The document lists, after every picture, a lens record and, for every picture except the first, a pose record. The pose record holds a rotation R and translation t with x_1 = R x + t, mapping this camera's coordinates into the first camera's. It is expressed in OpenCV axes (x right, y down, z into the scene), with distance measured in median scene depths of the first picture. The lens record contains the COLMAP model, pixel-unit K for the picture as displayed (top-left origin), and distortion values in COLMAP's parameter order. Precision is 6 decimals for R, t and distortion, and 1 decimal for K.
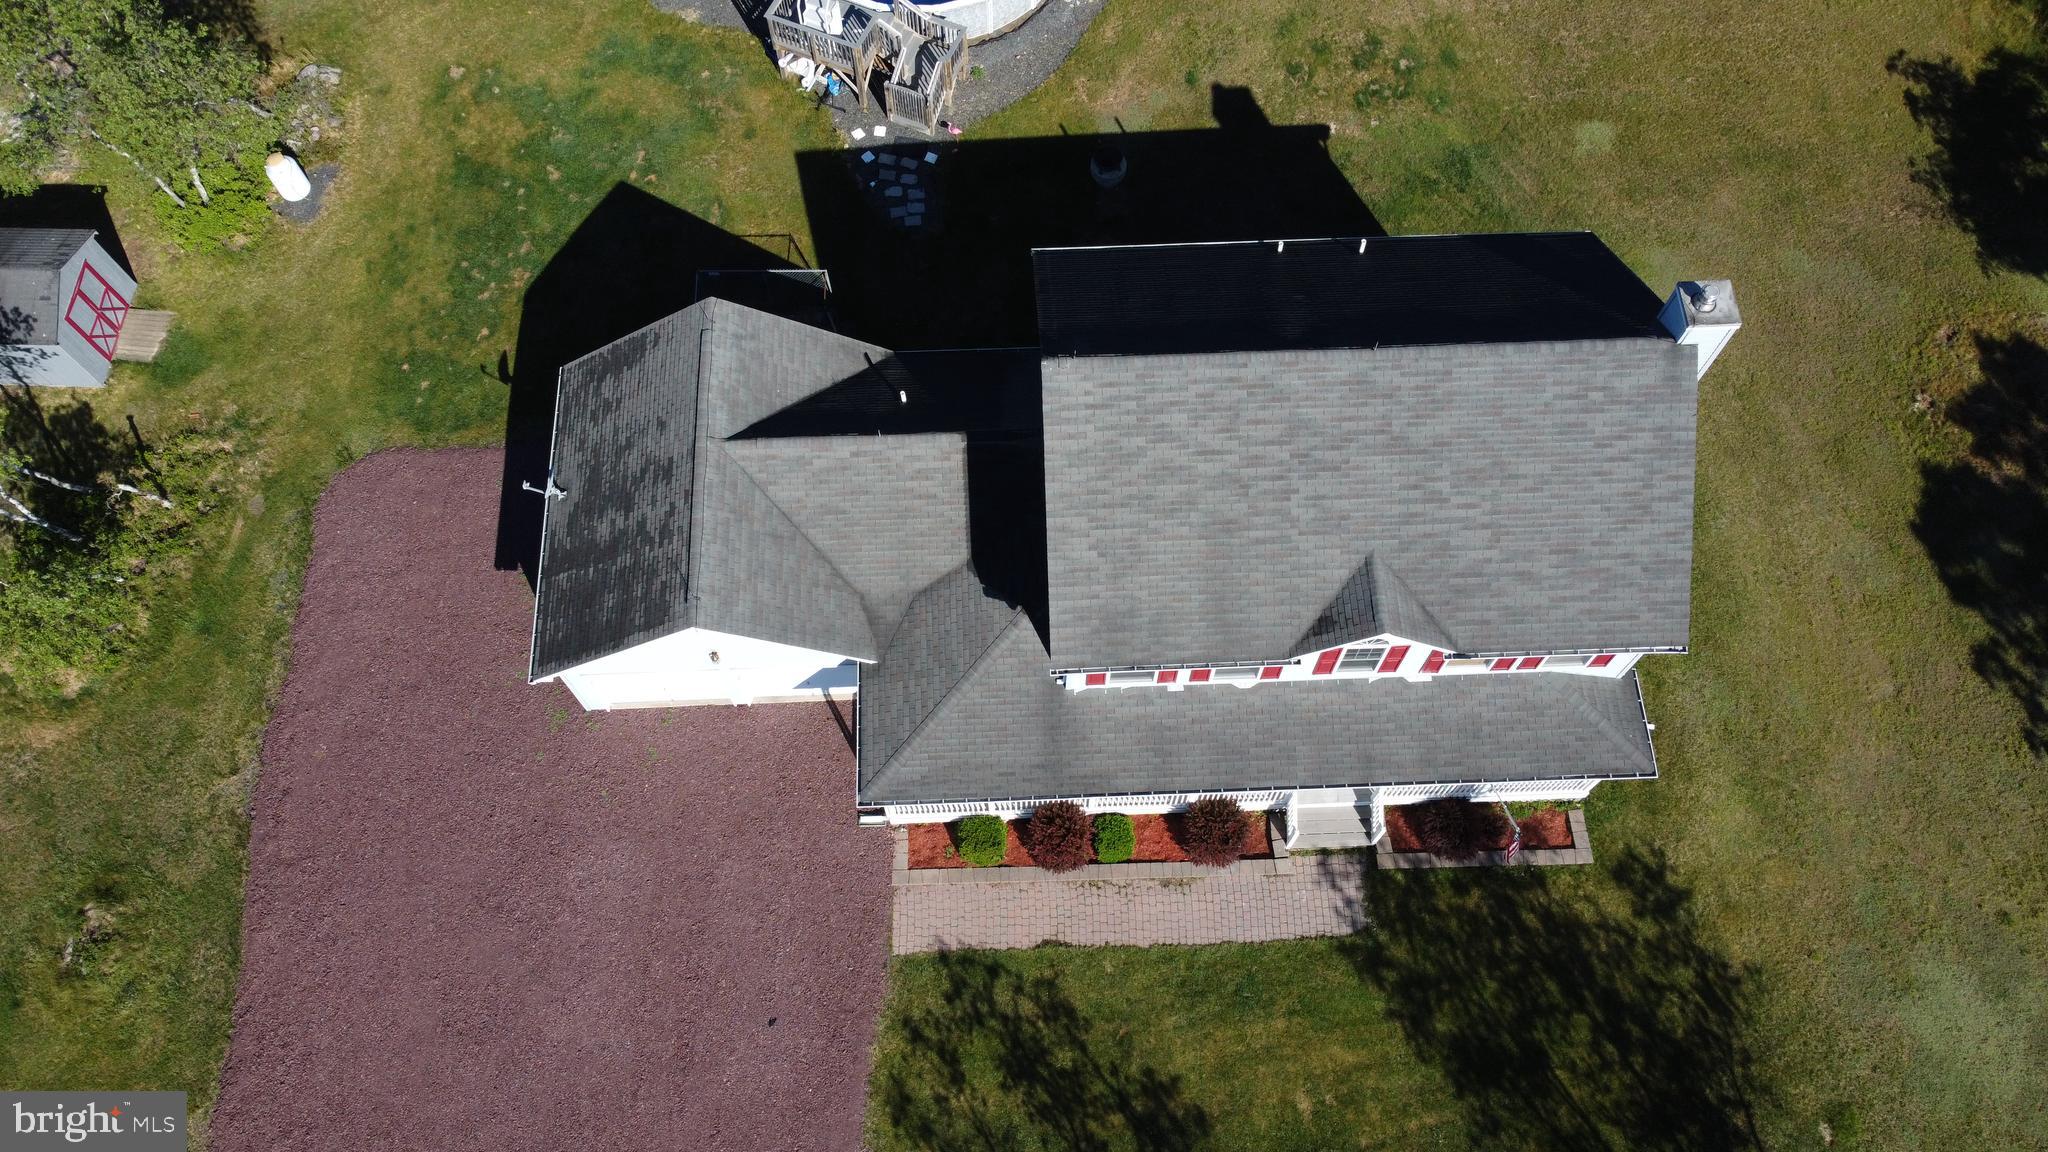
lens RADIAL K [[1549.3, 0, 1029.8], [0, 1549.3, 579.5], [0, 0, 1]] dist [0.006218, -0.009843]
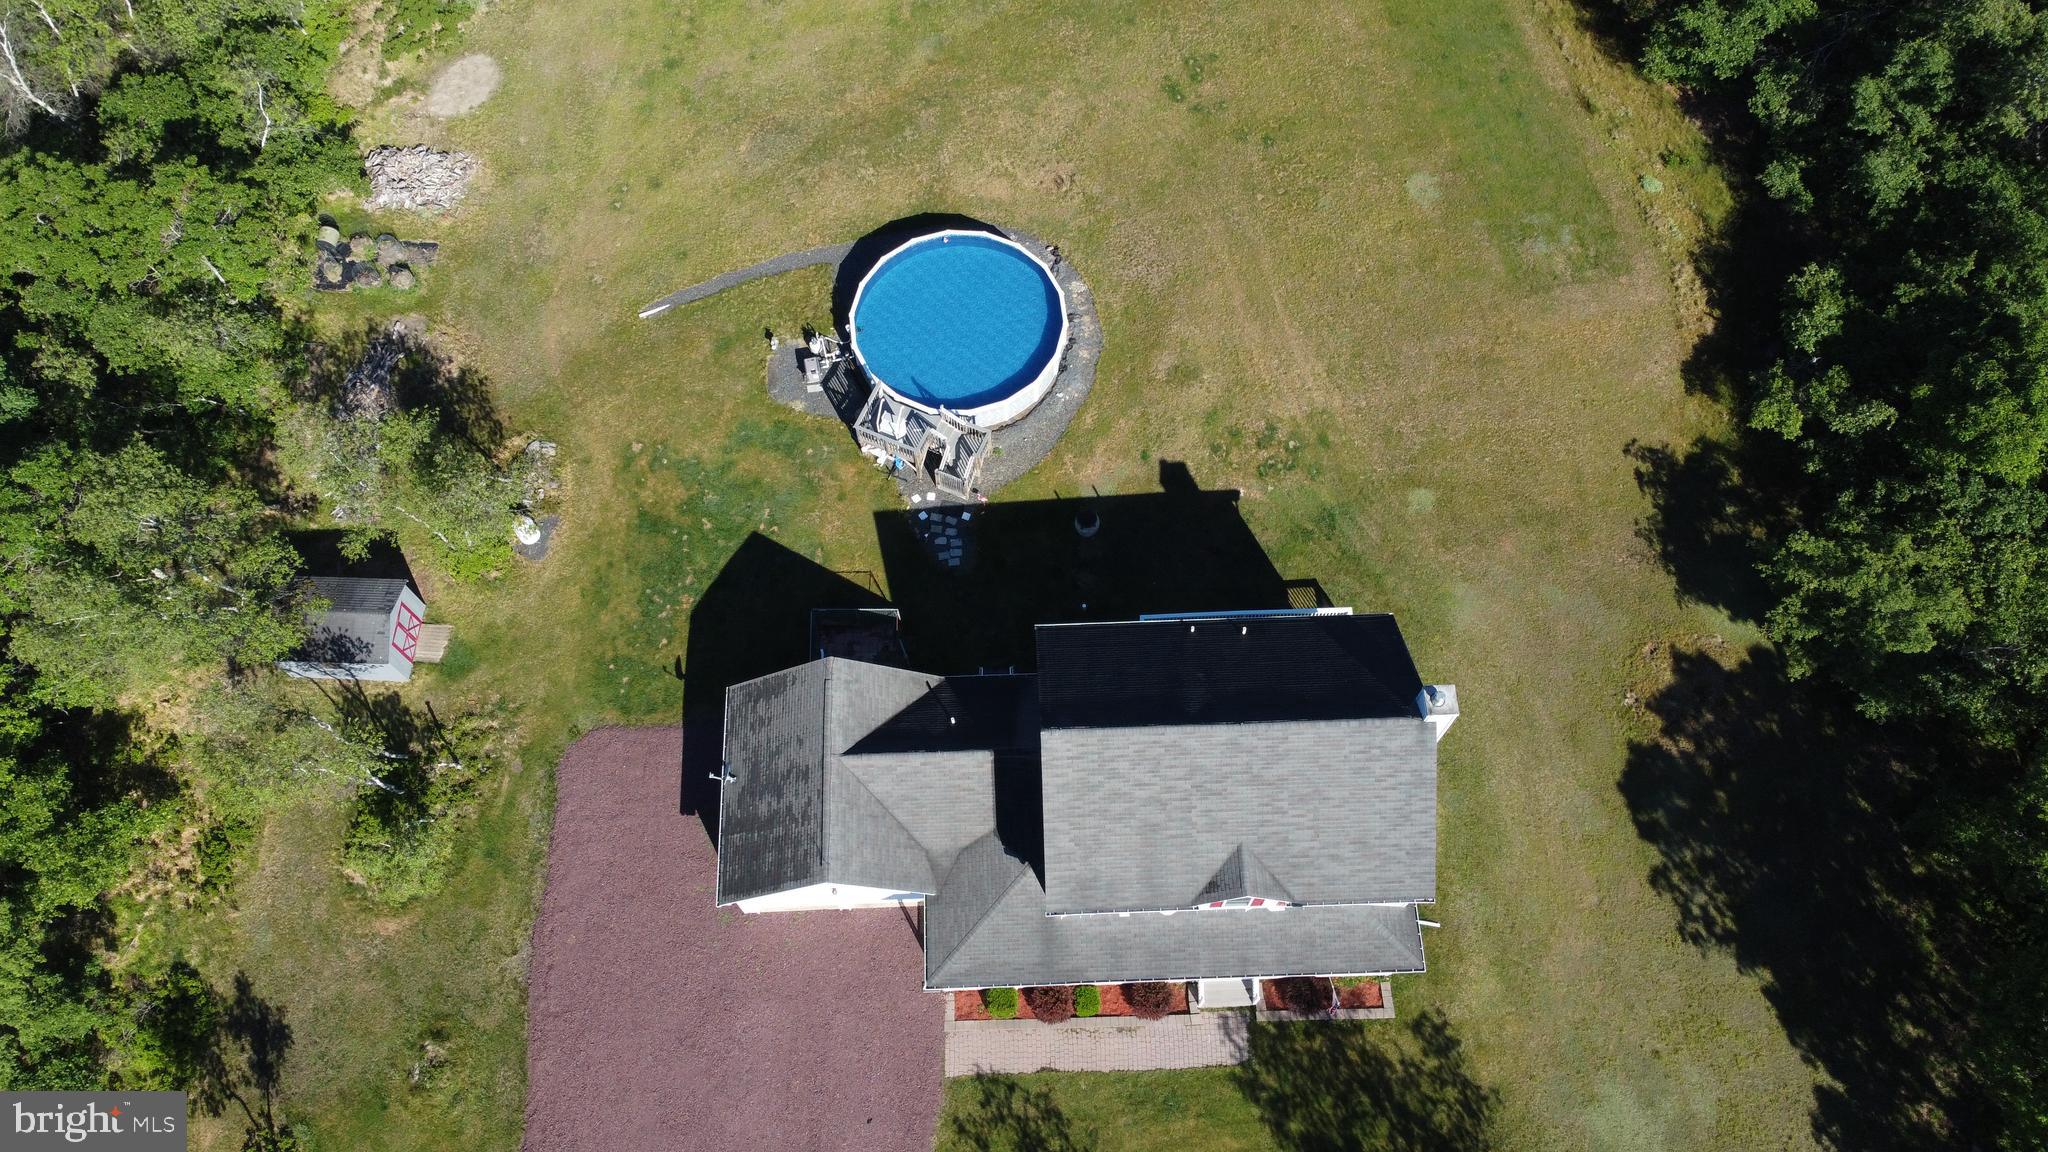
lens RADIAL K [[1549.6, 0, 1030.9], [0, 1549.6, 582.4], [0, 0, 1]] dist [0.016215, -0.038309]
pose [[0.999998, 0.001929, -0.000004, -0.002895], [-0.001929, 0.999998, 0.000357, -0.257237], [0.000005, -0.000357, 1.000000, -0.565213]]
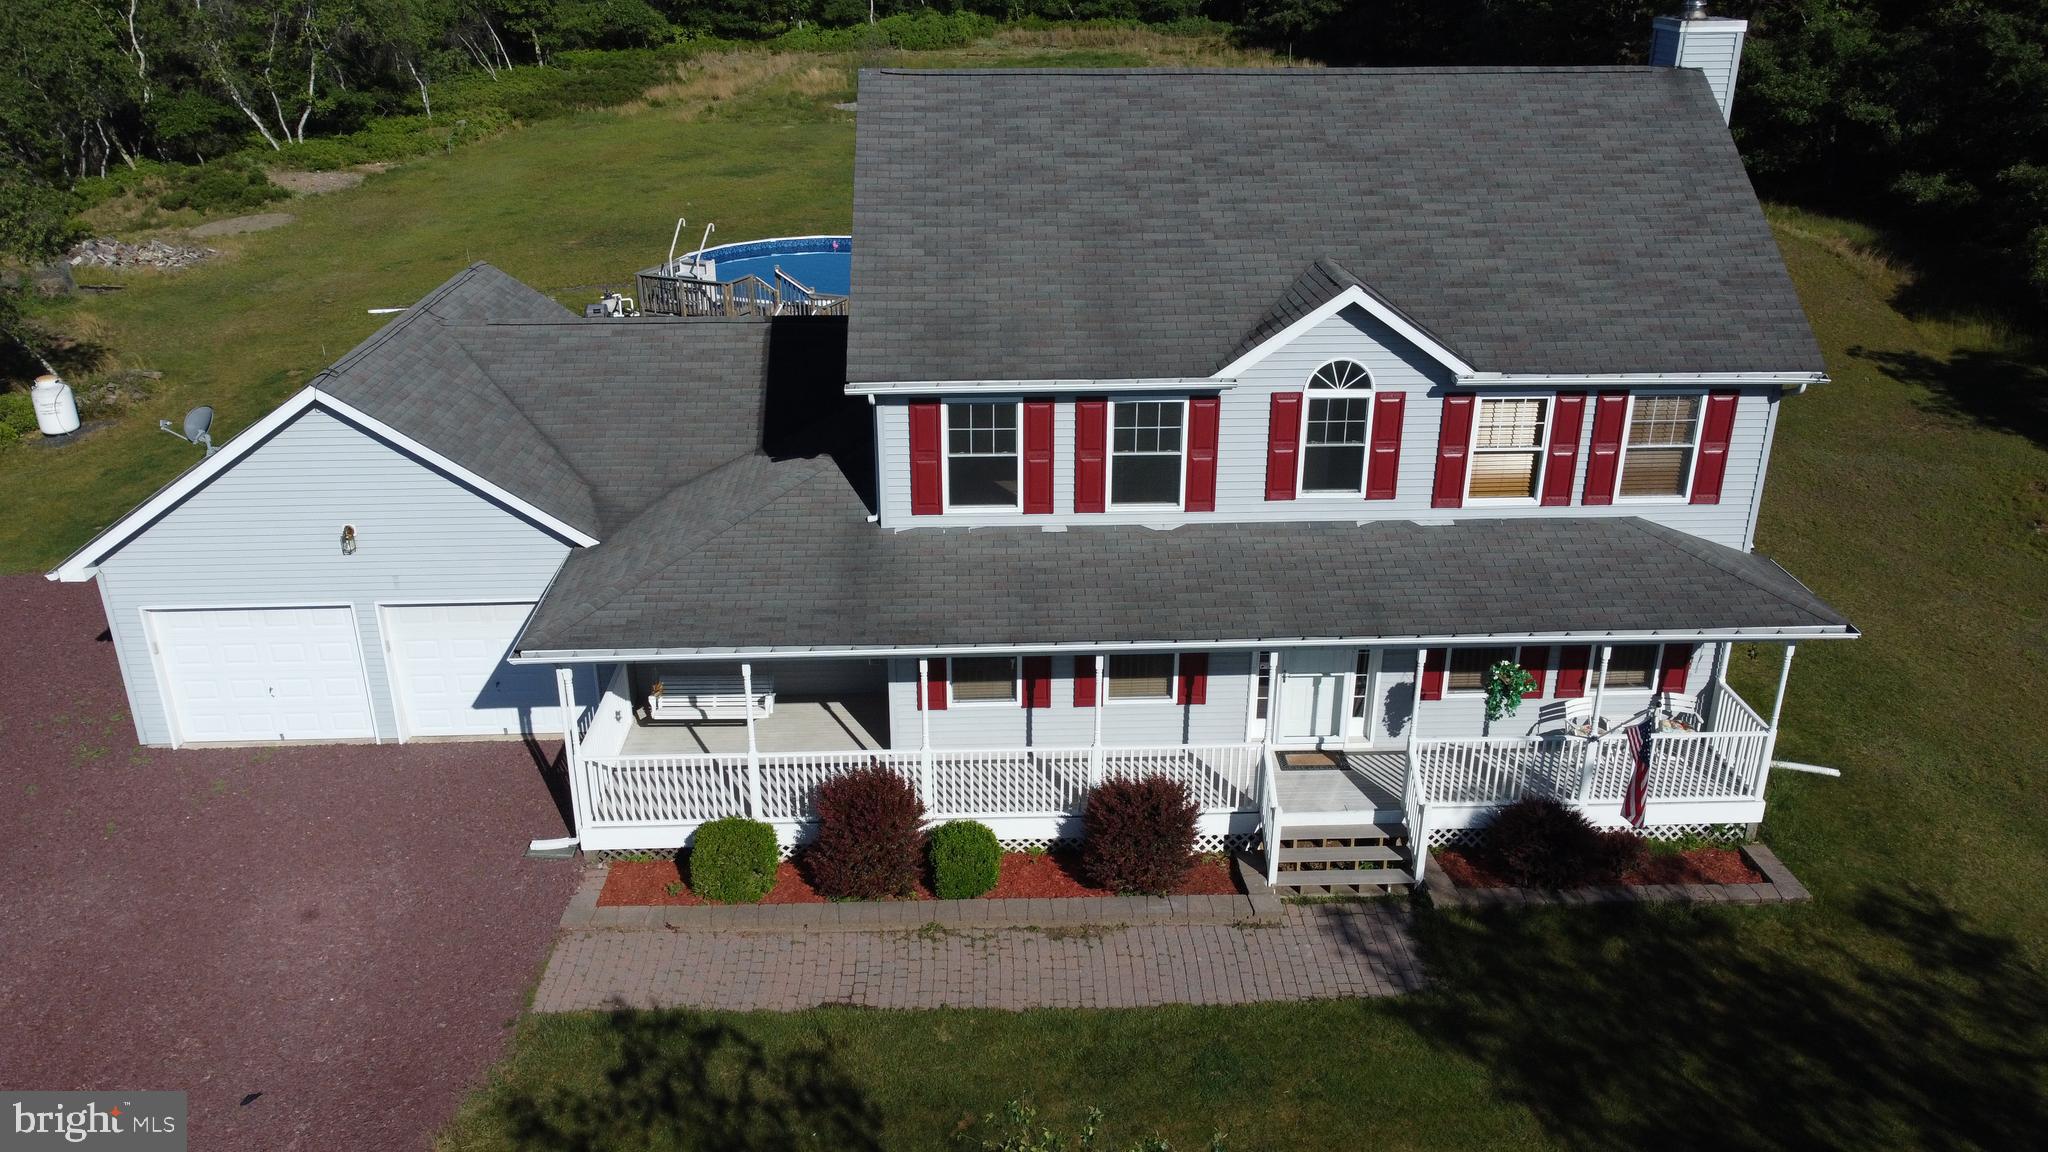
lens RADIAL K [[1549.3, 0, 1029.8], [0, 1549.3, 579.5], [0, 0, 1]] dist [0.006218, -0.009843]
pose [[0.999975, 0.002780, 0.006456, 0.075191], [0.002286, 0.739887, -0.672727, 0.482186], [-0.006646, 0.672726, 0.739862, 0.511454]]
